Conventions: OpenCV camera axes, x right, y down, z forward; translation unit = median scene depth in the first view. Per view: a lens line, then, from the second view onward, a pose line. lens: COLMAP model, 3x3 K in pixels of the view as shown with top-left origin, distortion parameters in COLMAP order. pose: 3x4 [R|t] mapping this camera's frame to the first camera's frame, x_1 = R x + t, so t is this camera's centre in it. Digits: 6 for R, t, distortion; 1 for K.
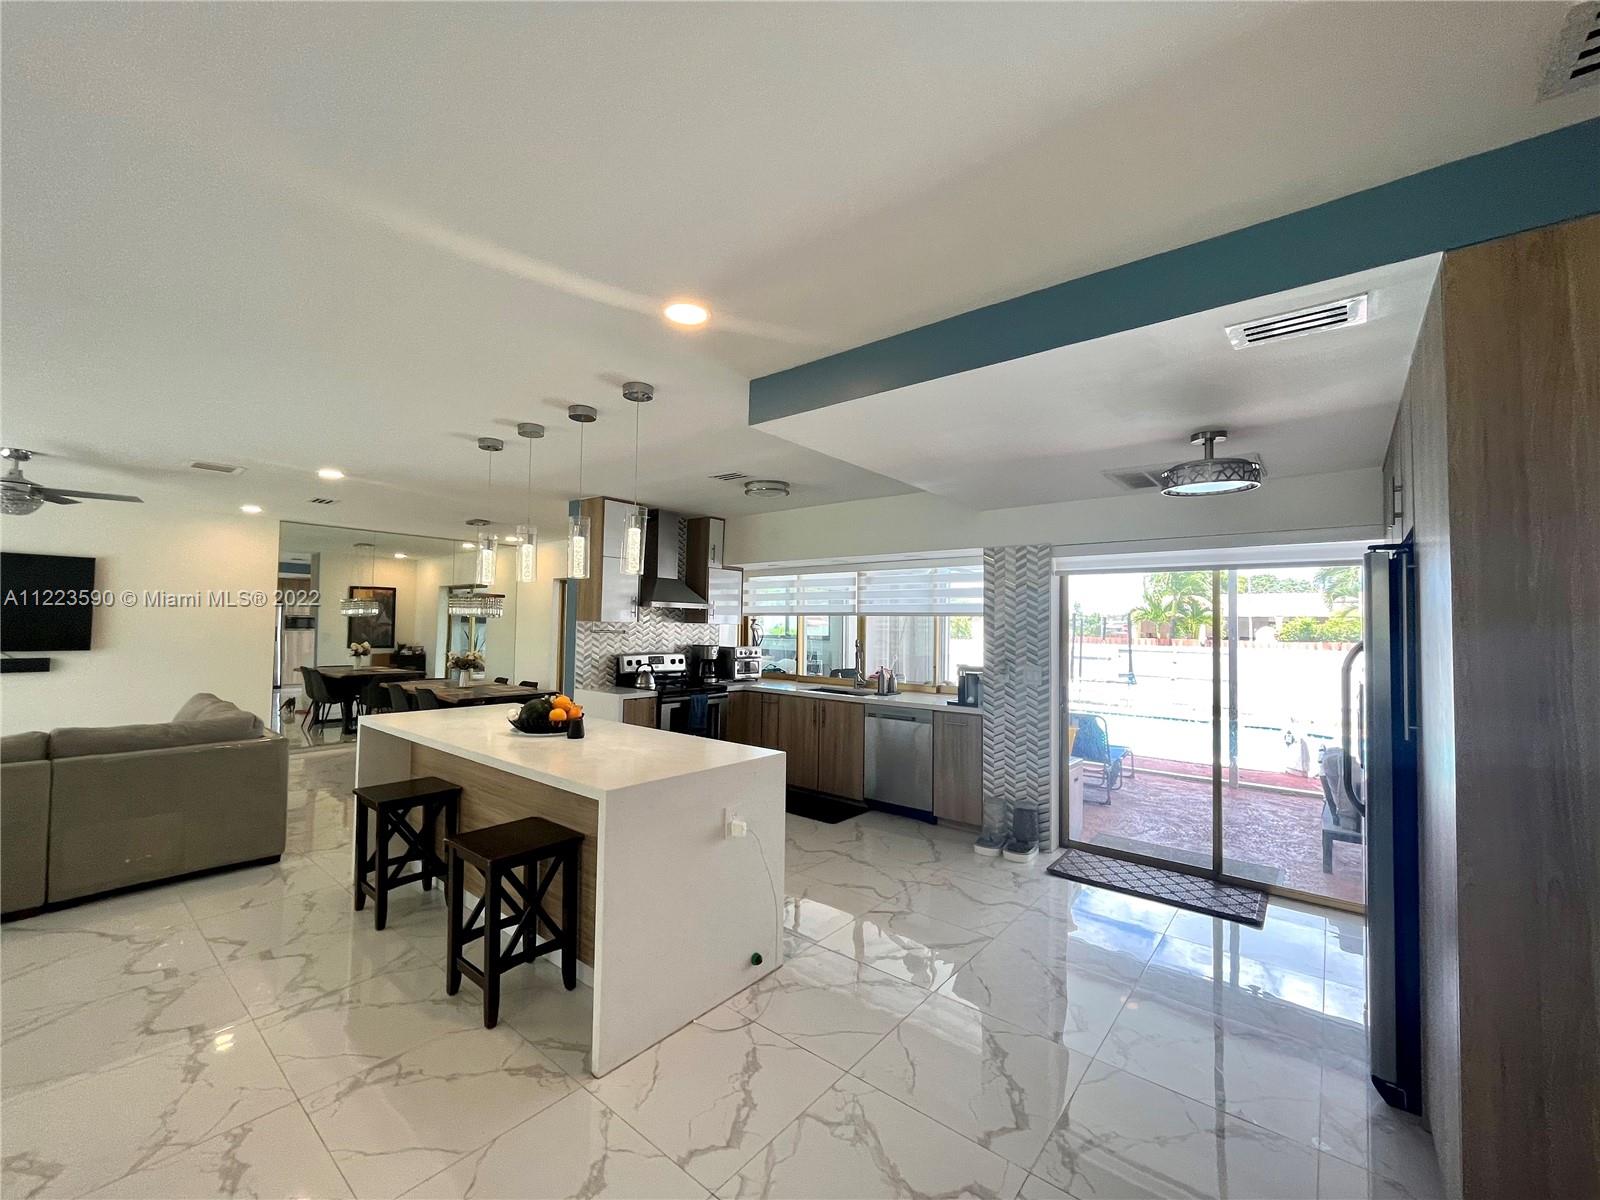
lens RADIAL K [[650.0, 0, 795.0], [0, 650.0, 603.0], [0, 0, 1]] dist [-0.003078, 0.000176]
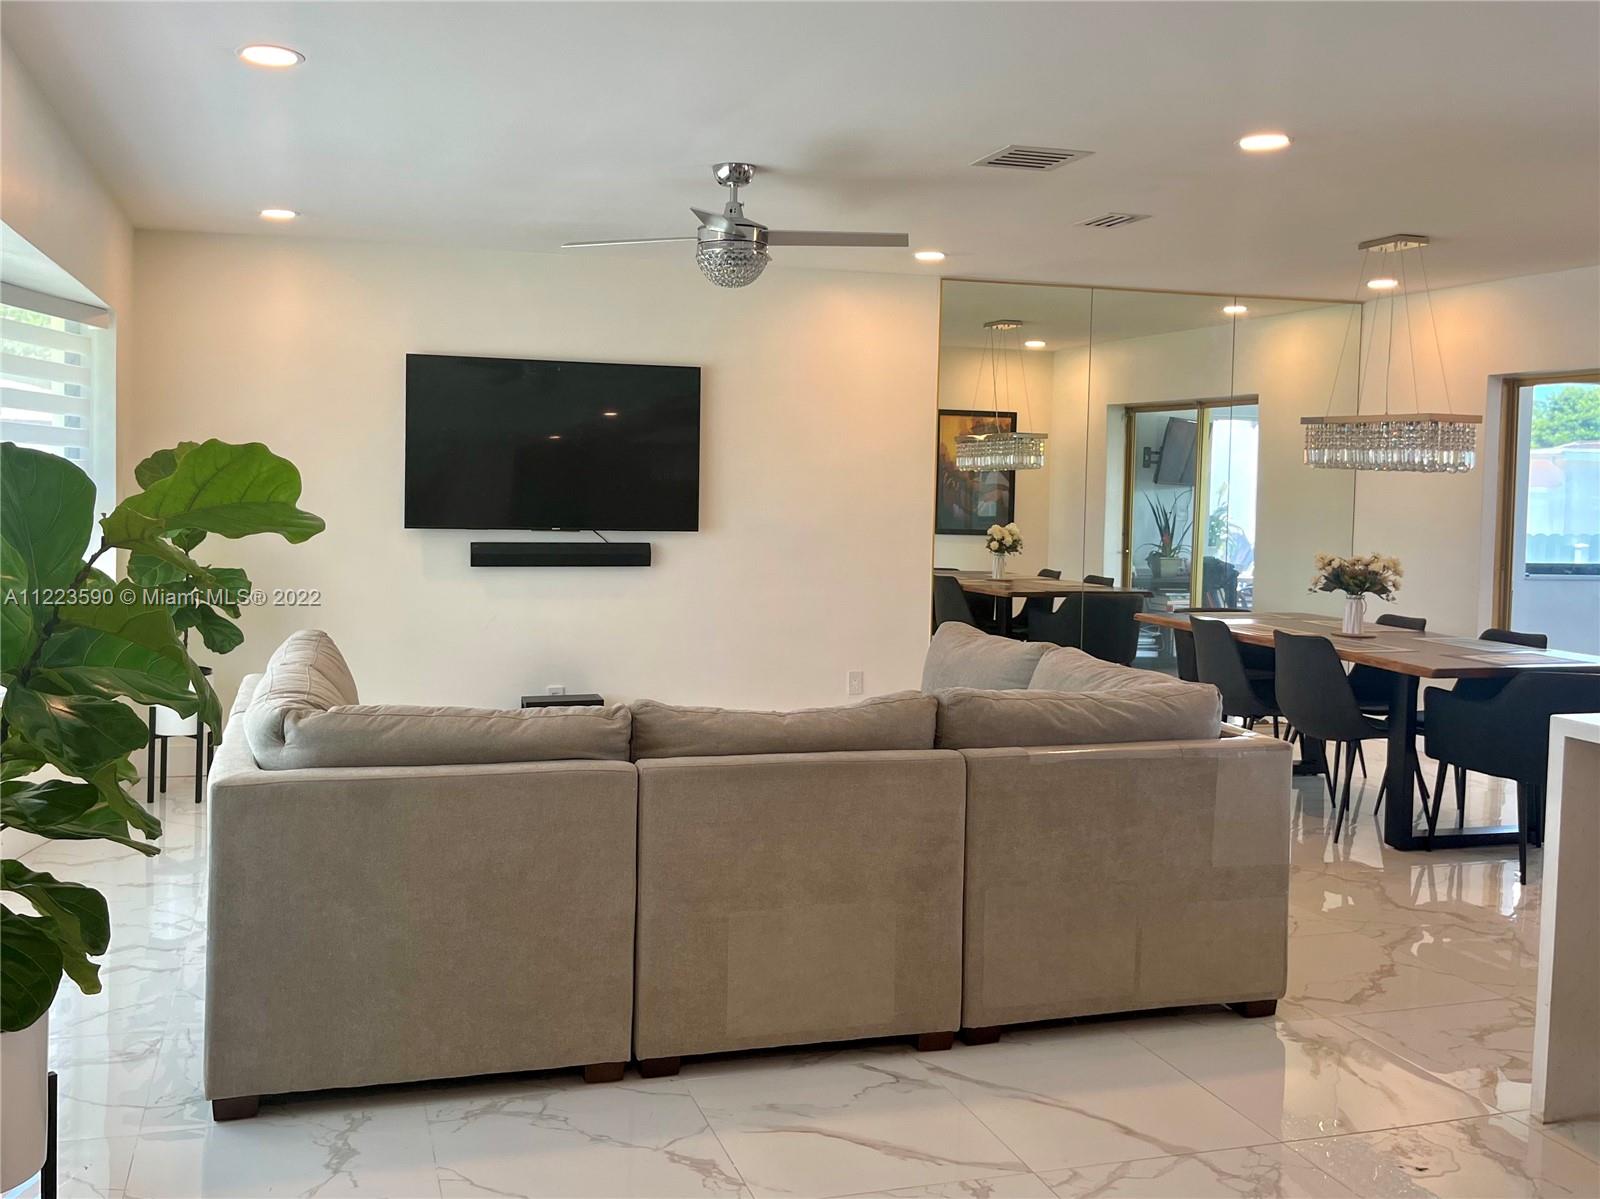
lens RADIAL K [[1426.2, 0, 702.8], [0, 1426.2, 531.8], [0, 0, 1]] dist [0.041832, -0.027857]
pose [[0.824473, 0.022291, -0.565462, -0.446248], [0.013208, 0.998194, 0.058608, 0.000708], [0.565747, -0.055789, 0.822690, -0.020334]]
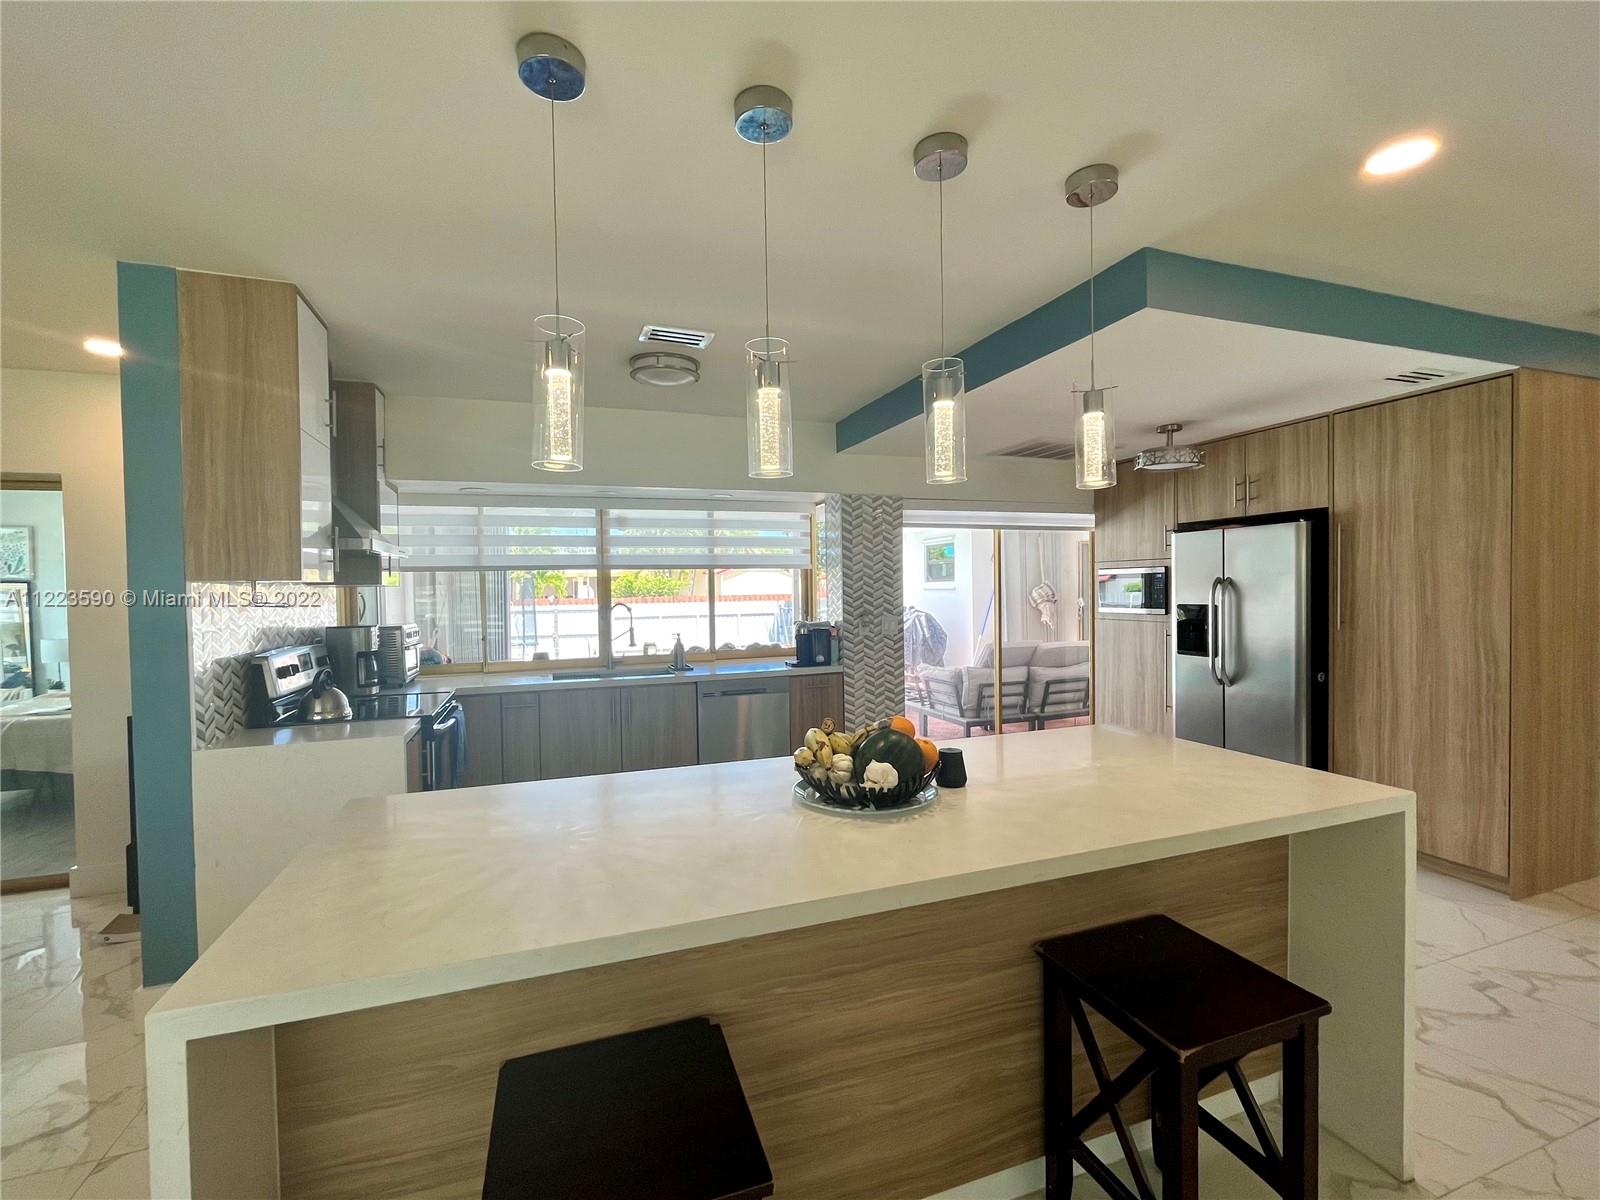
lens RADIAL K [[683.7, 0, 785.6], [0, 683.7, 601.2], [0, 0, 1]] dist [-0.006024, 0.000449]
pose [[0.512340, -0.040435, 0.857830, -0.555293], [-0.004761, 0.998742, 0.049921, 0.018865], [-0.858769, -0.029661, 0.511503, 0.522924]]
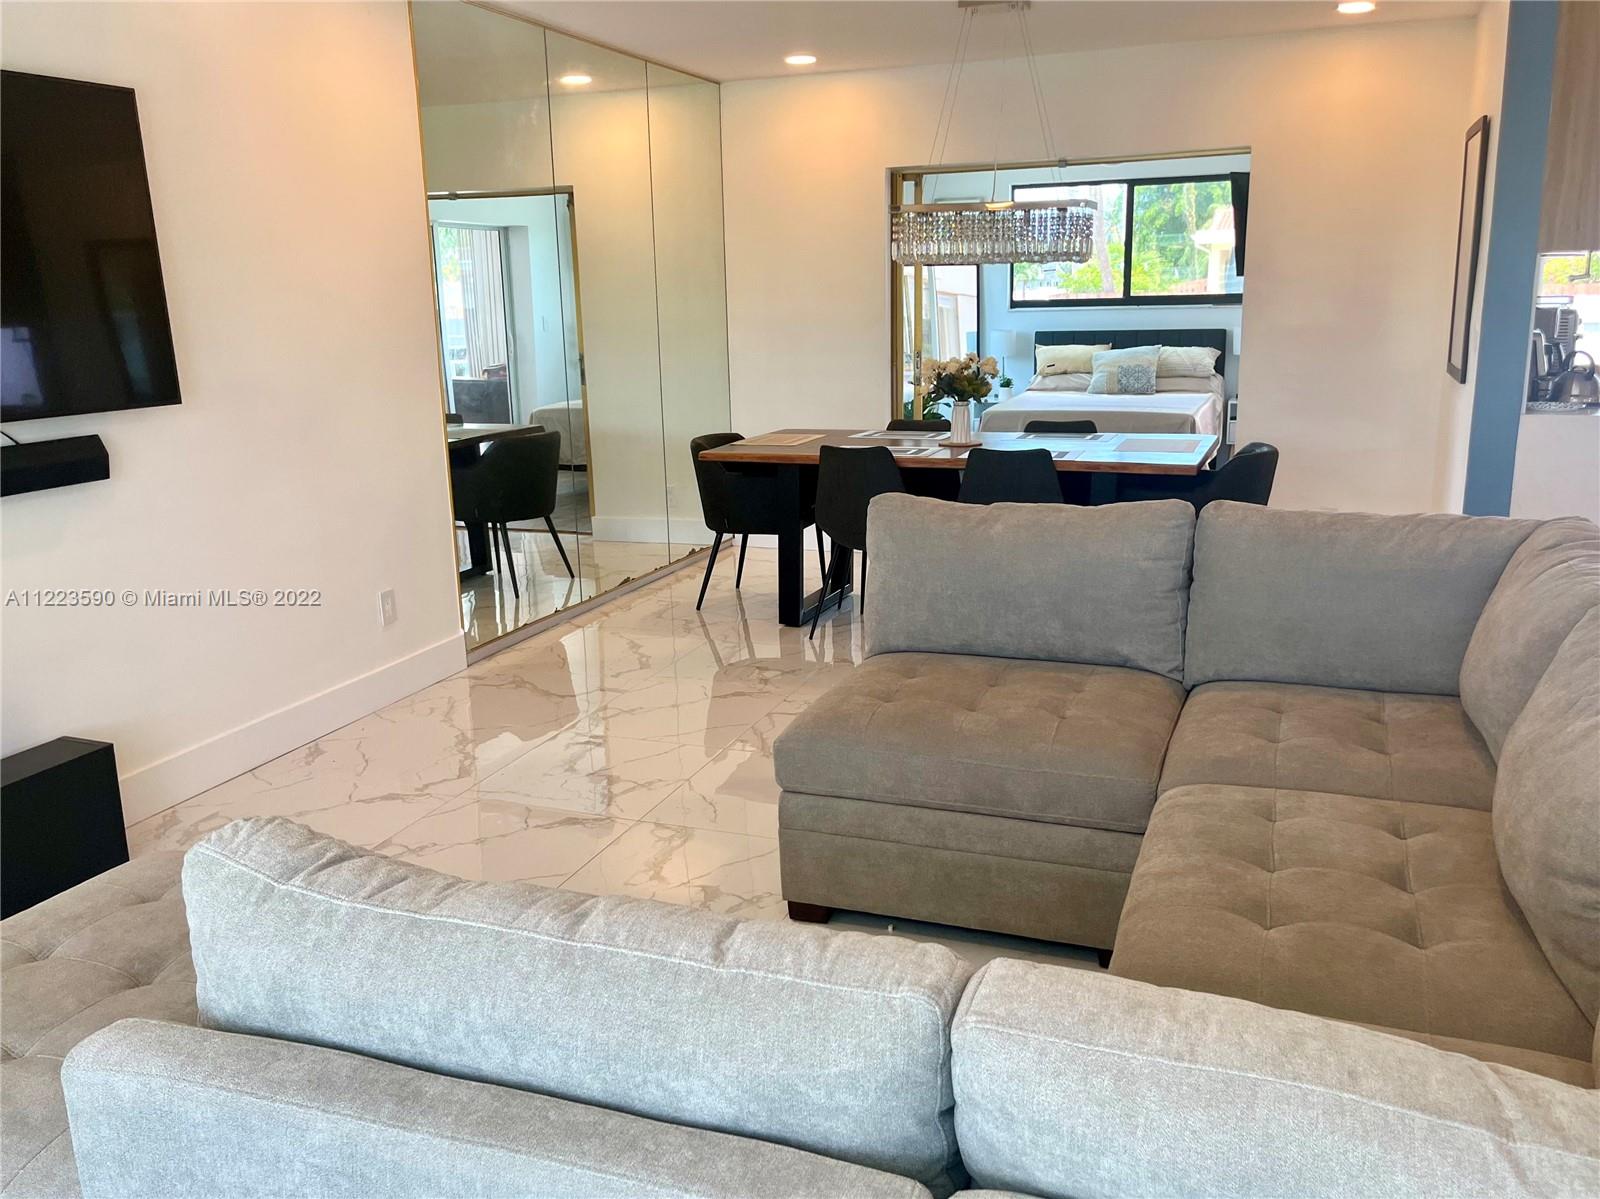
lens RADIAL K [[1318.8, 0, 774.7], [0, 1318.8, 613.6], [0, 0, 1]] dist [0.034224, -0.030306]
pose [[0.950085, -0.111275, 0.291472, -1.179493], [0.029167, 0.961821, 0.272120, 0.004690], [-0.310624, -0.250035, 0.917058, 0.343436]]
